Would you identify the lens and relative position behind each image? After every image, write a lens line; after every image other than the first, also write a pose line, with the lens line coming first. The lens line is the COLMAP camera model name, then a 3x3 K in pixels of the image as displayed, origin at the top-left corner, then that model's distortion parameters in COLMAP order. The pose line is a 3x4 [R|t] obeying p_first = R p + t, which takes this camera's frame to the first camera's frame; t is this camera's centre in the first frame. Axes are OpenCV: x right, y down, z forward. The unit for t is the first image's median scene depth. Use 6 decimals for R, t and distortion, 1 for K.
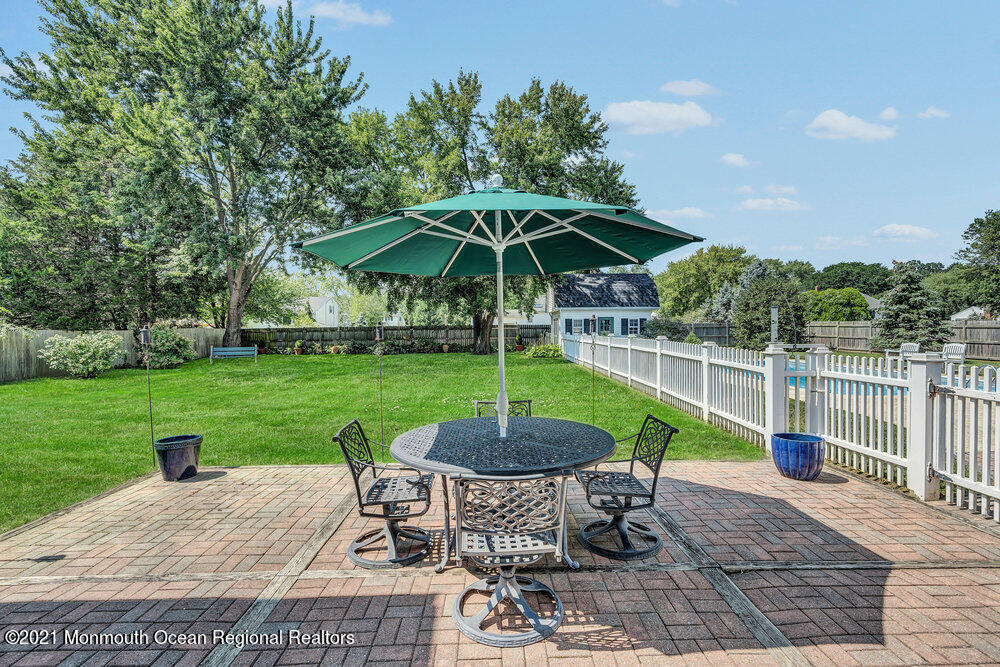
lens RADIAL K [[457.5, 0, 505.9], [0, 457.5, 327.3], [0, 0, 1]] dist [-0.002183, -0.000672]
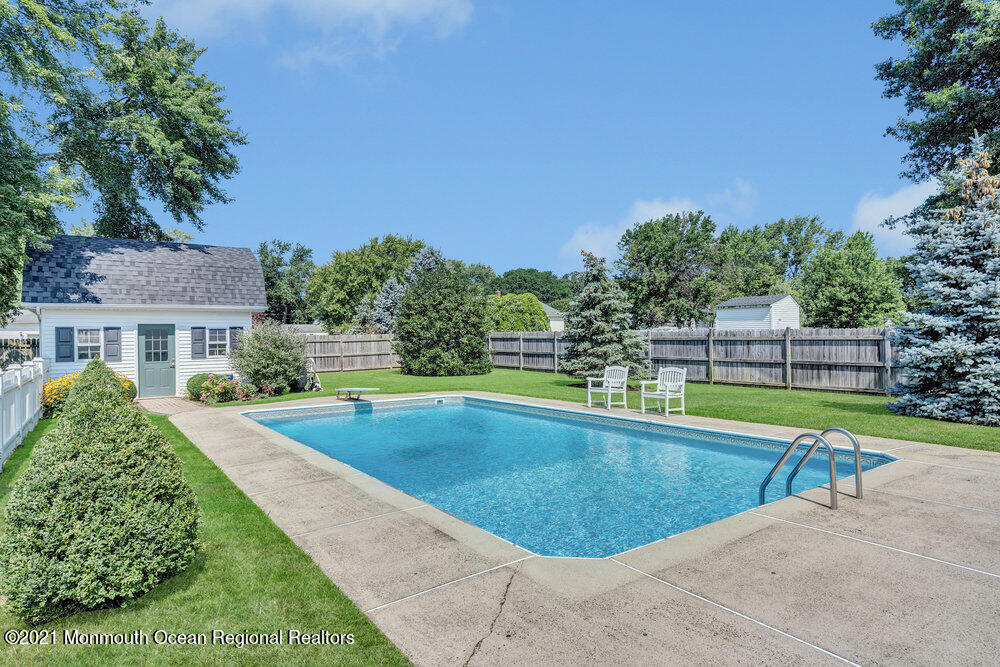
lens RADIAL K [[569.7, 0, 502.3], [0, 569.7, 339.0], [0, 0, 1]] dist [0.006495, 0.000424]
pose [[0.822236, -0.007199, 0.569101, 0.228100], [0.006341, 0.999974, 0.003489, -0.006703], [-0.569111, 0.000740, 0.822261, 0.335585]]
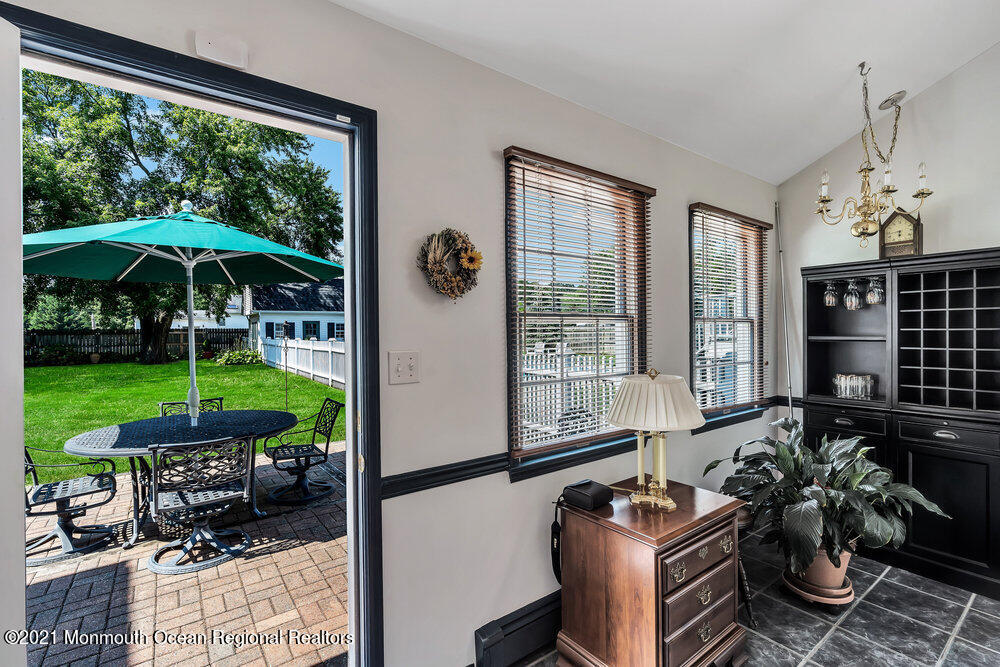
lens RADIAL K [[452.1, 0, 505.2], [0, 452.1, 334.3], [0, 0, 1]] dist [-0.005762, 0.001735]
pose [[0.817653, -0.004860, 0.575691, -0.003076], [0.000704, 0.999972, 0.007441, -0.000332], [-0.575711, -0.005679, 0.817633, -0.064774]]
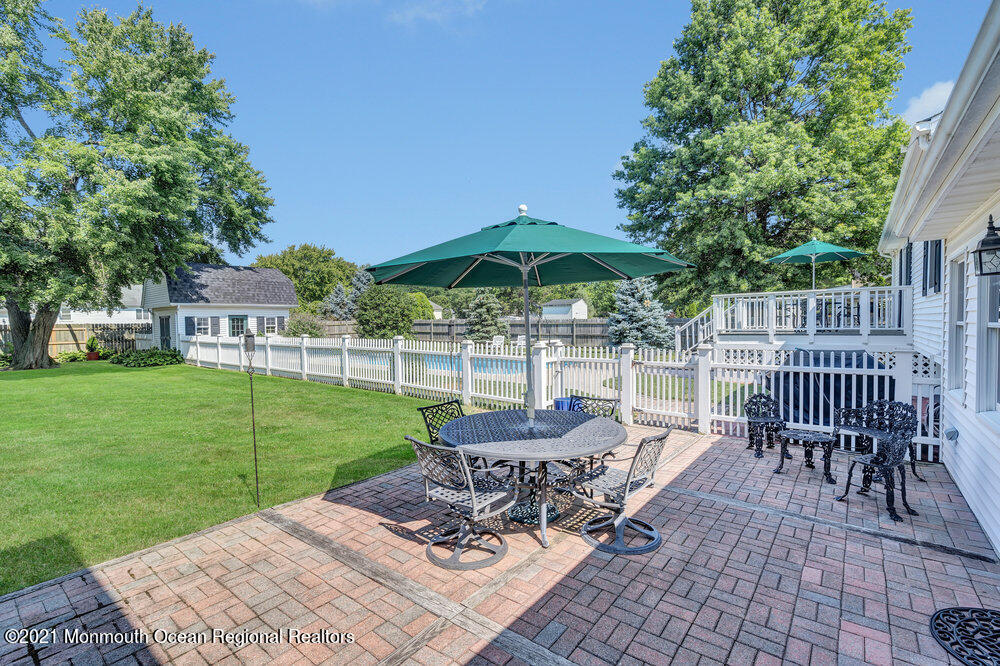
lens RADIAL K [[452.1, 0, 505.2], [0, 452.1, 333.8], [0, 0, 1]] dist [-0.005762, 0.001735]
pose [[0.637758, -0.022585, 0.769905, -0.165802], [0.005810, 0.999683, 0.024513, -0.005170], [-0.770215, -0.011160, 0.637687, 0.054779]]
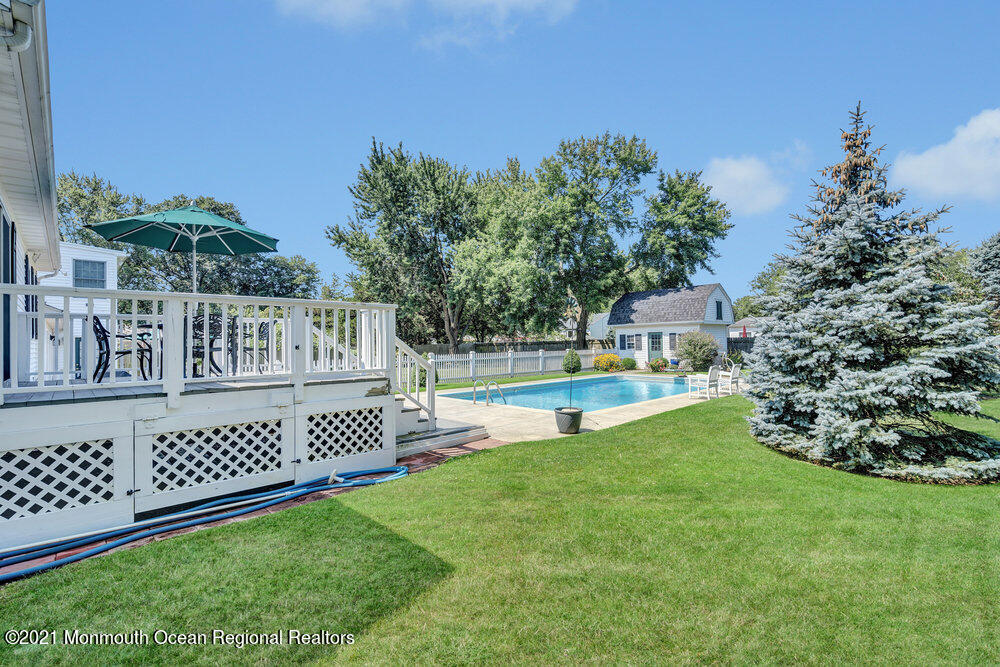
lens RADIAL K [[452.1, 0, 505.2], [0, 452.1, 334.3], [0, 0, 1]] dist [-0.005762, 0.001735]
pose [[0.686310, -0.022391, -0.726964, 0.962345], [0.021536, 0.999713, -0.010461, -0.018451], [0.726990, -0.008476, 0.686595, 0.067562]]
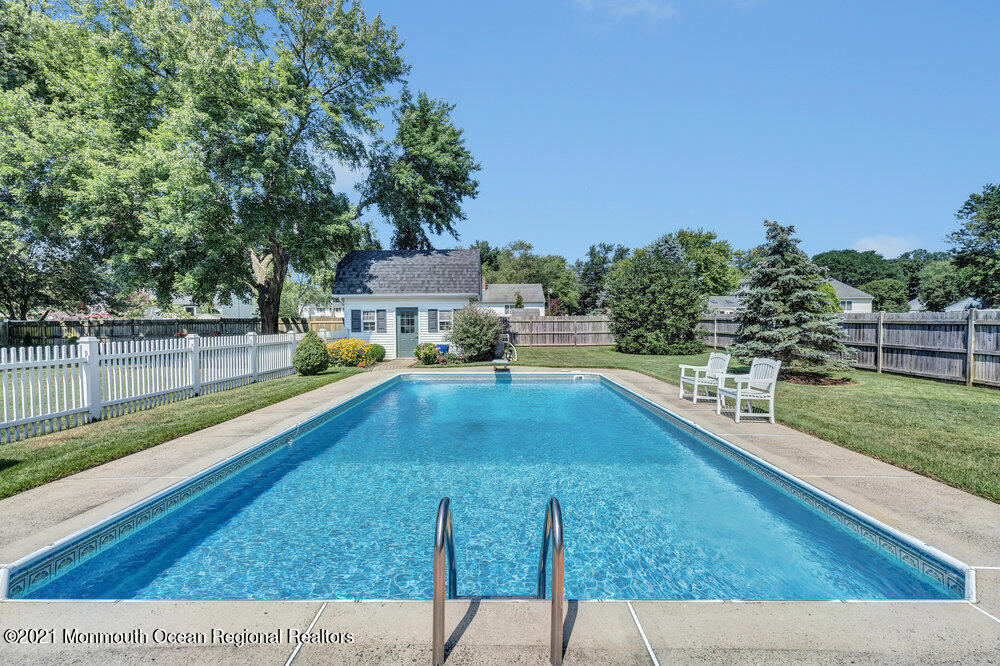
lens RADIAL K [[452.1, 0, 505.2], [0, 452.1, 333.8], [0, 0, 1]] dist [-0.005762, 0.001735]
pose [[0.999680, 0.002931, -0.025144, 0.521066], [-0.002116, 0.999473, 0.032407, -0.004604], [0.025226, -0.032343, 0.999158, 0.365351]]
